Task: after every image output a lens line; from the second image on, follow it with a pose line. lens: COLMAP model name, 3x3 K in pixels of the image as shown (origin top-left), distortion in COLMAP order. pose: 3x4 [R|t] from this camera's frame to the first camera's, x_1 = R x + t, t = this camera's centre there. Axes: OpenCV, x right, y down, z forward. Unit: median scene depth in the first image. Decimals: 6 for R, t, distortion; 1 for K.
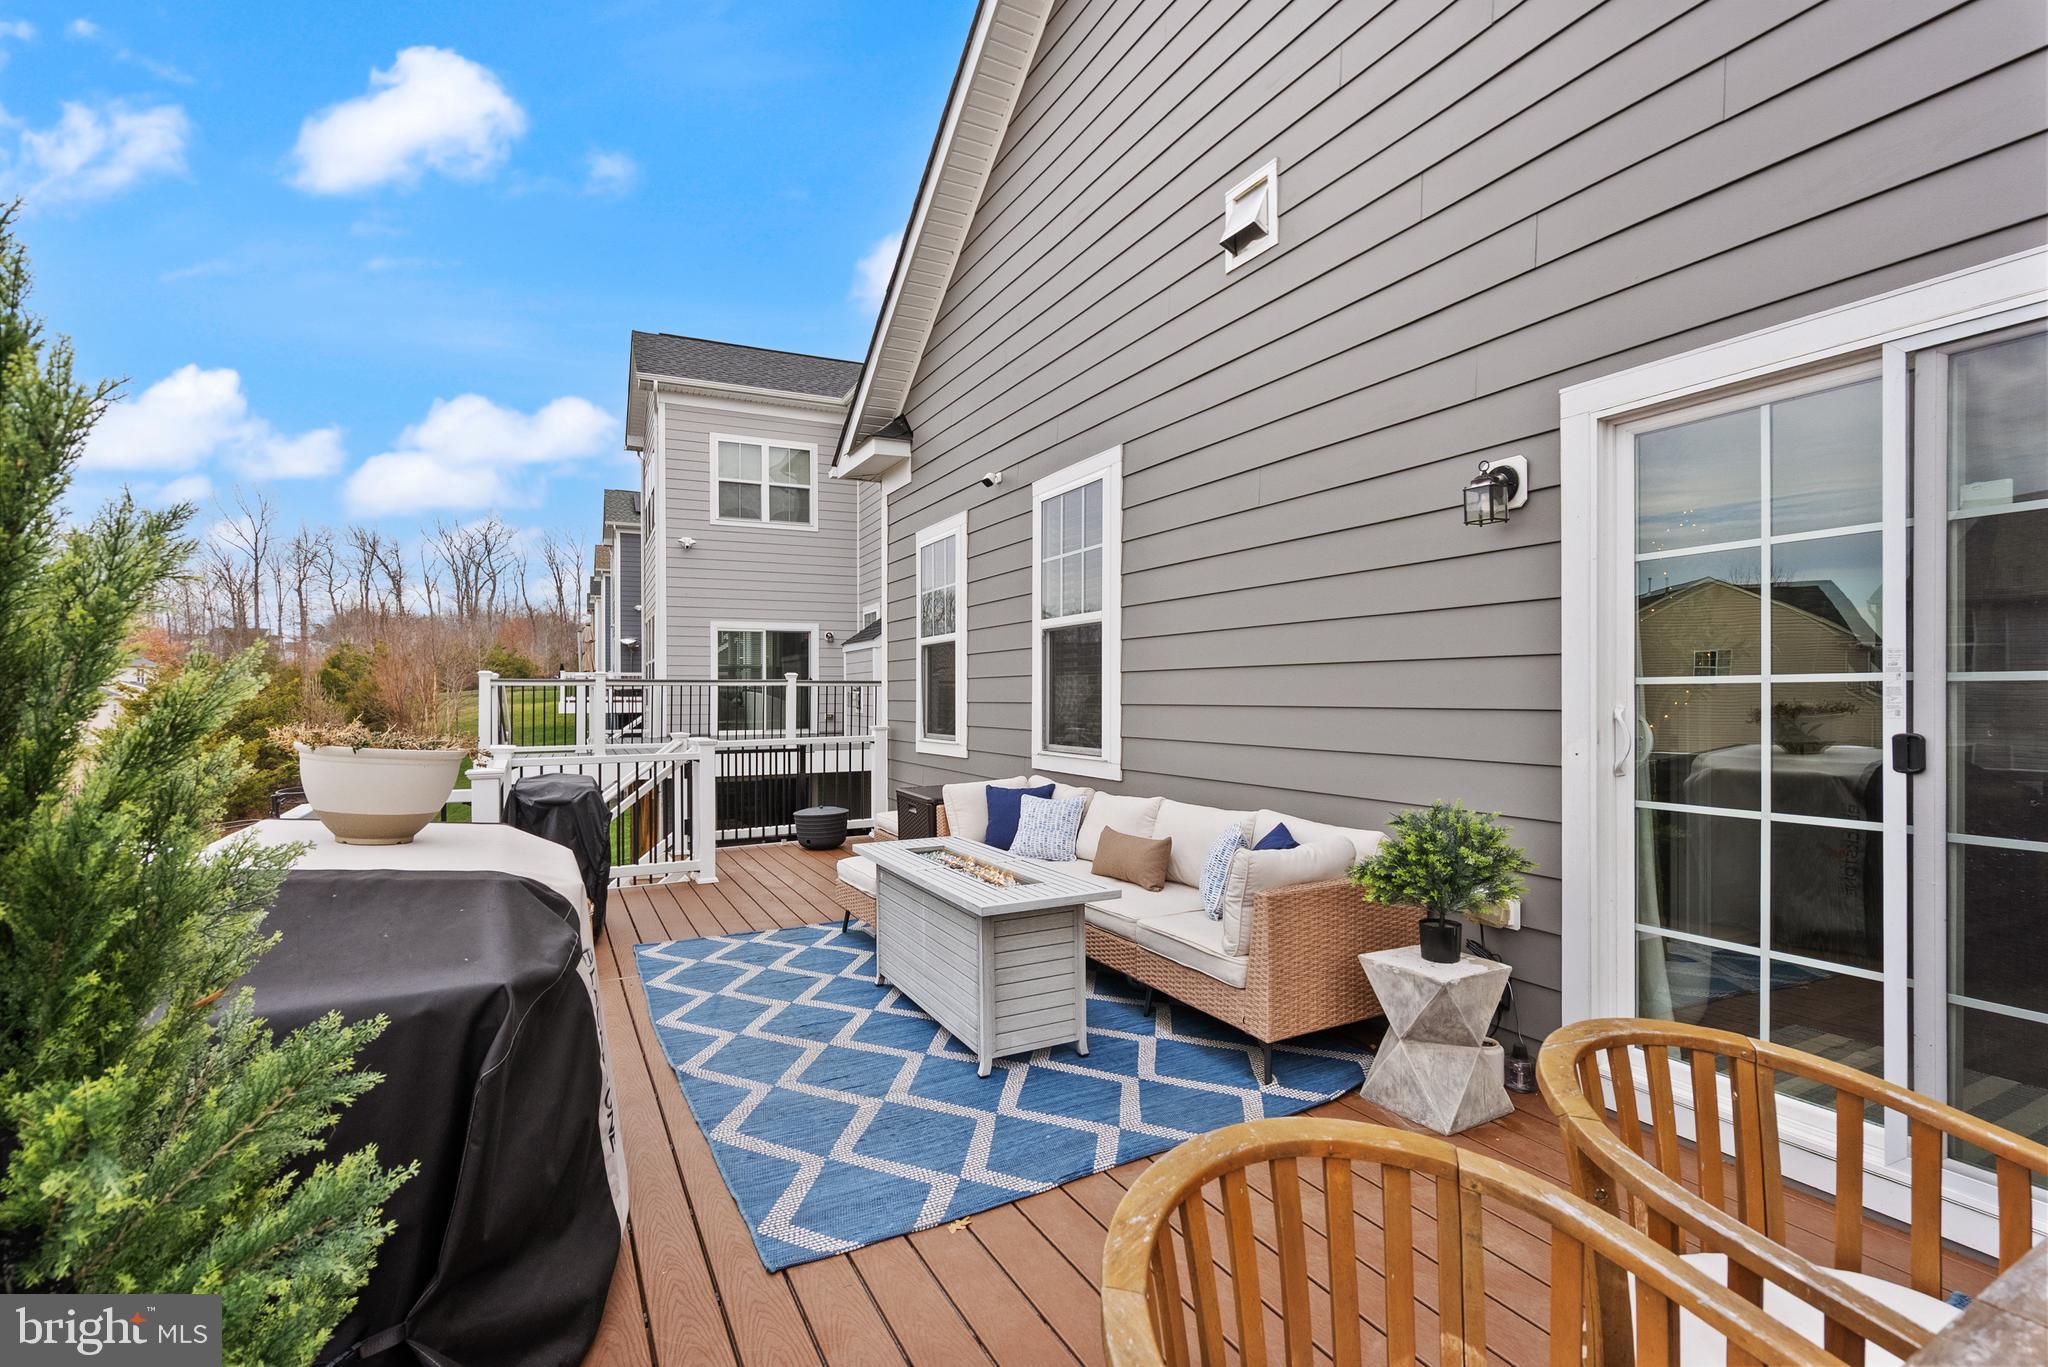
lens RADIAL K [[947.3, 0, 1007.7], [0, 947.3, 692.5], [0, 0, 1]] dist [-0.001071, 0.002447]
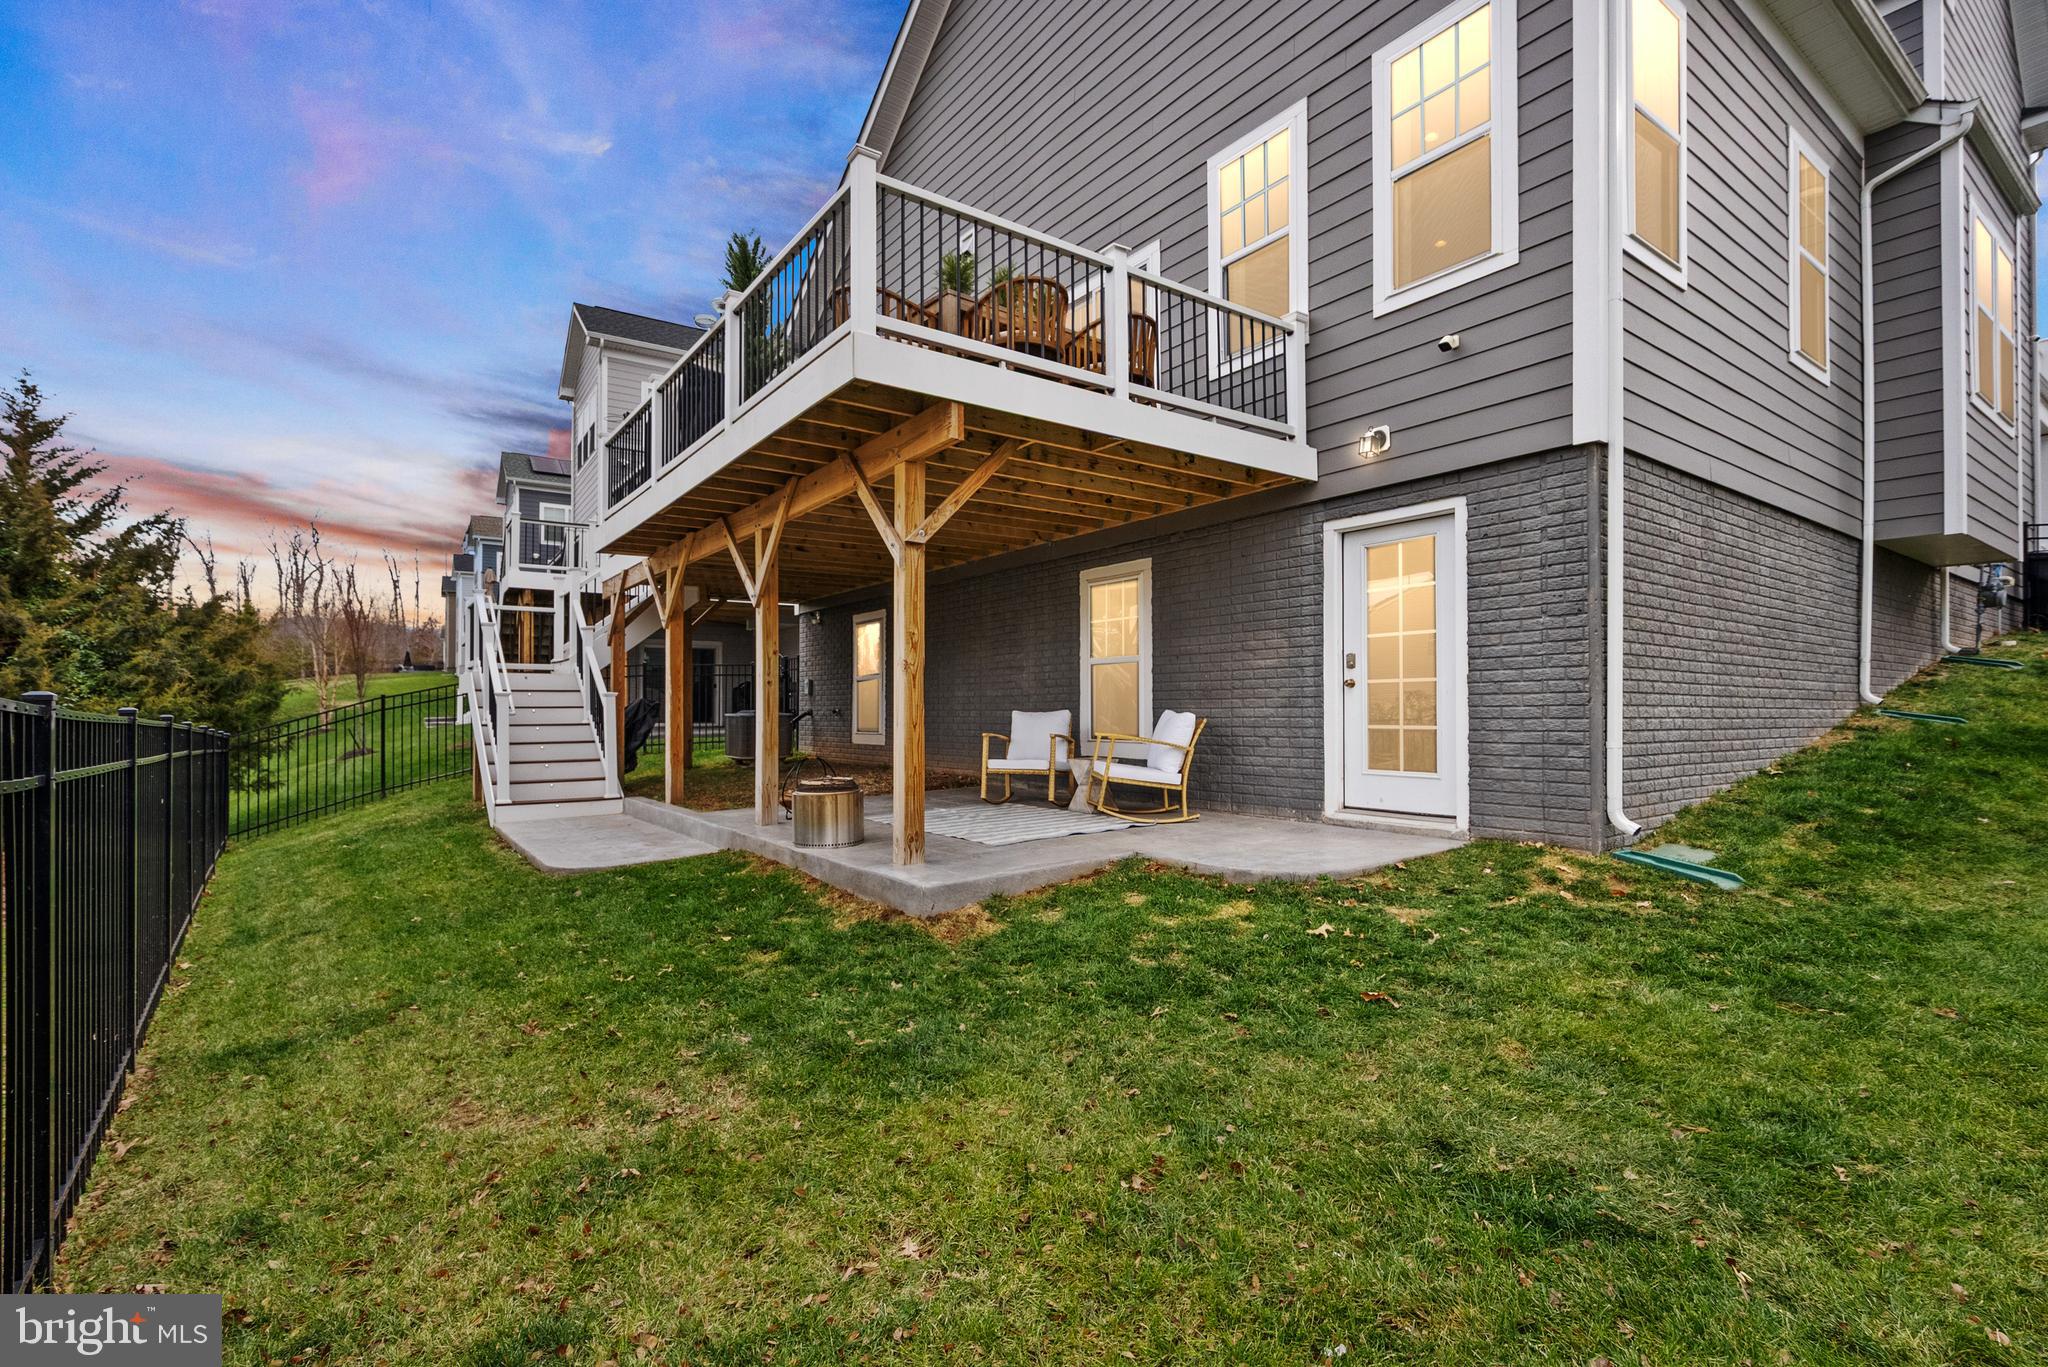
lens RADIAL K [[947.3, 0, 1026.8], [0, 947.3, 695.6], [0, 0, 1]] dist [-0.001071, 0.002447]
pose [[0.986908, 0.011426, 0.160877, 0.017762], [-0.007879, 0.999712, -0.022670, 0.761742], [-0.161090, 0.021106, 0.986714, -1.520717]]
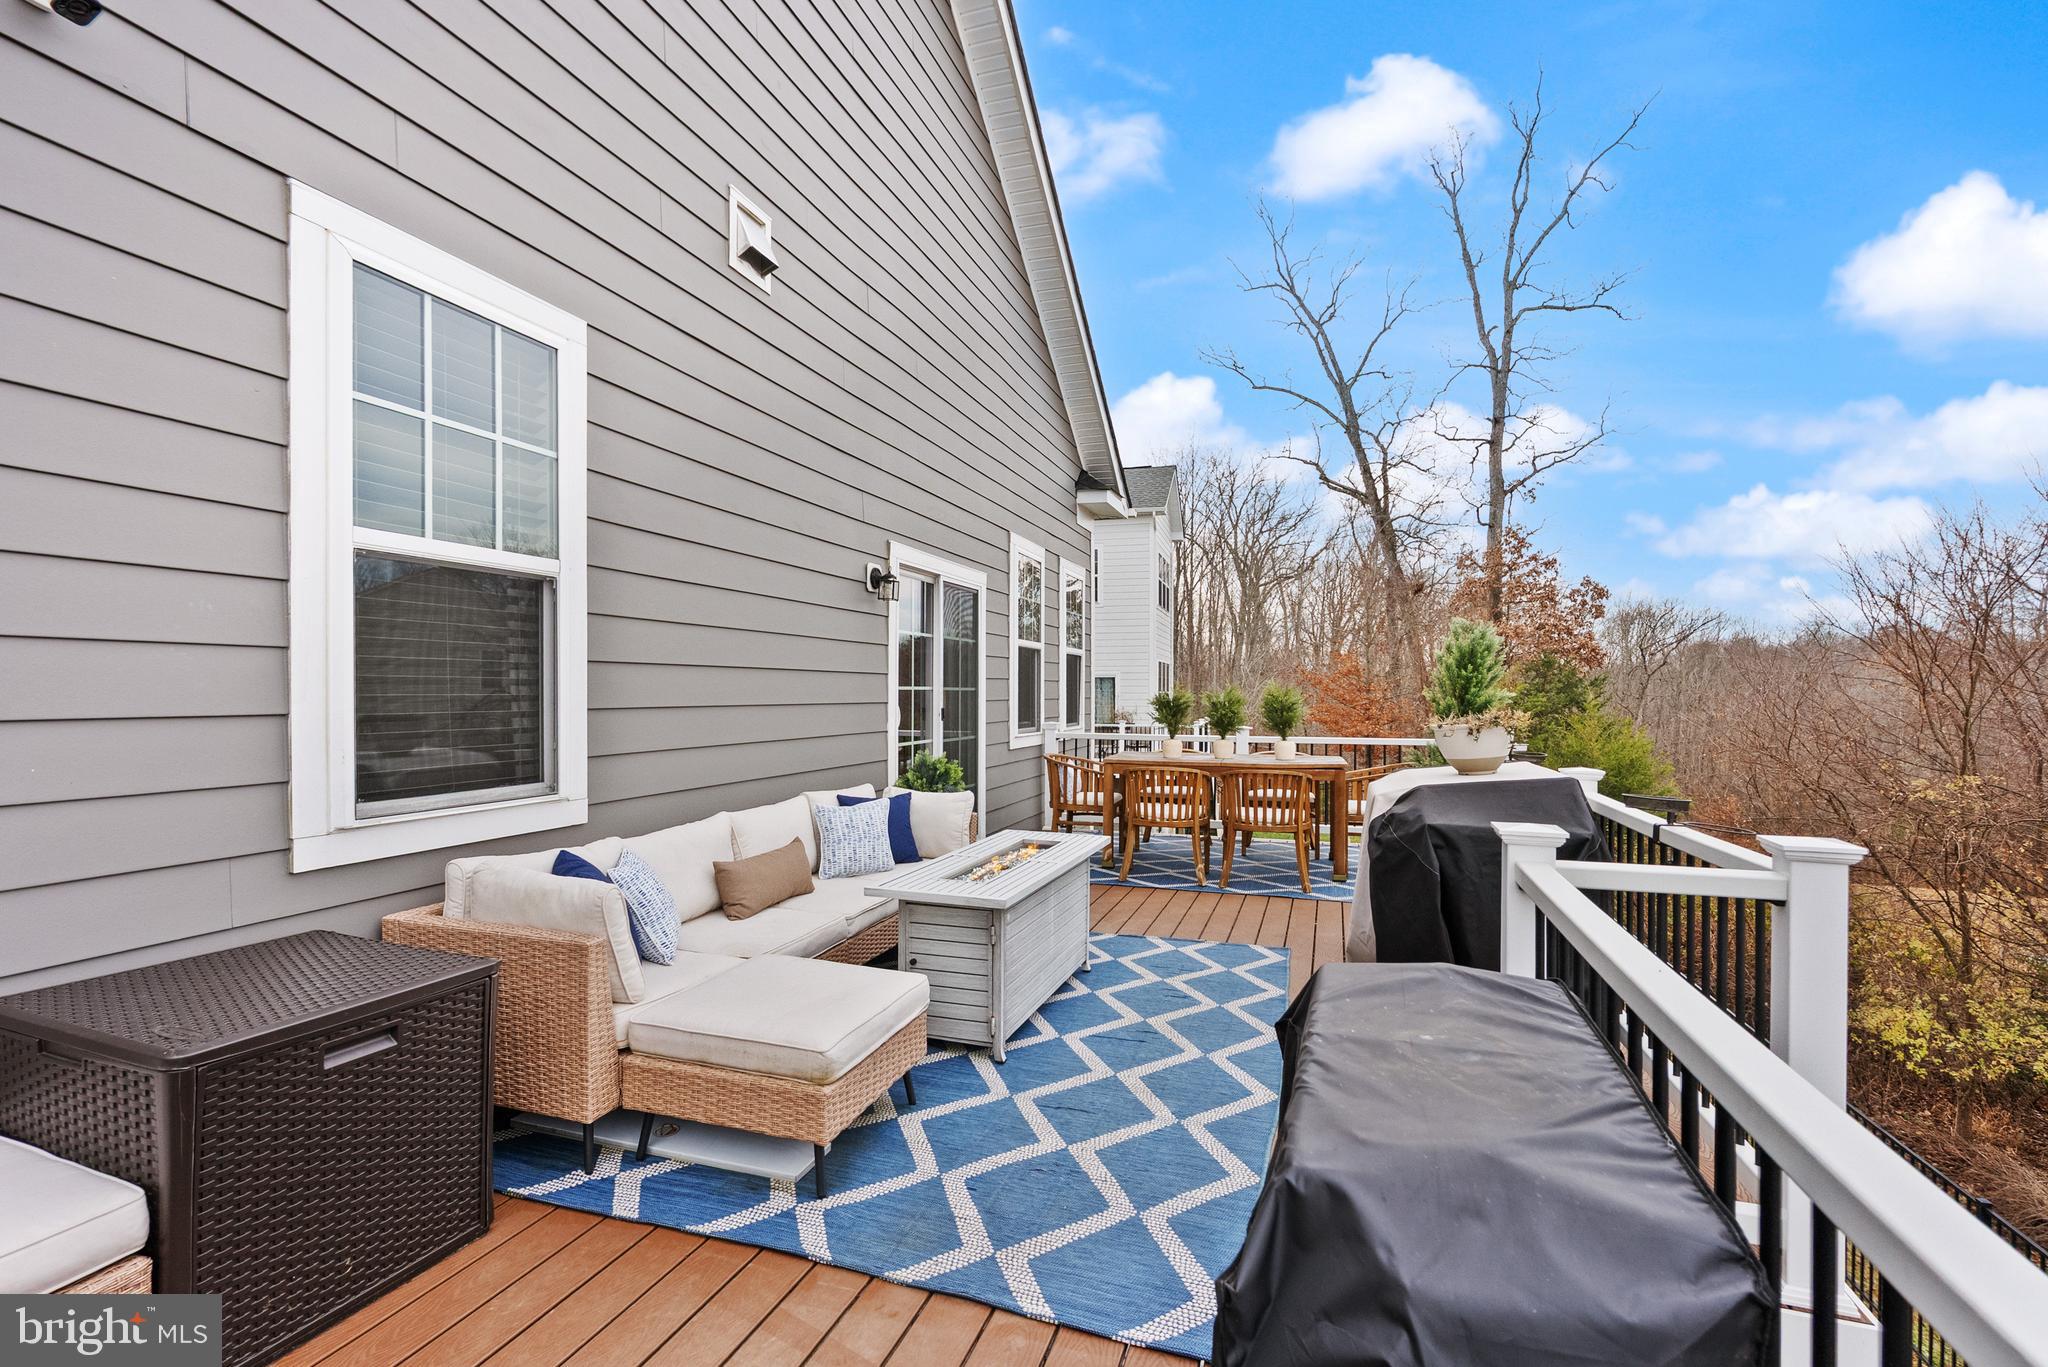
lens RADIAL K [[947.3, 0, 1024.9], [0, 947.3, 687.7], [0, 0, 1]] dist [-0.001071, 0.002447]
pose [[-0.709589, 0.004064, 0.704604, -0.706050], [-0.002868, 0.999958, -0.008657, 0.002709], [-0.704610, -0.008164, -0.709548, 1.543391]]
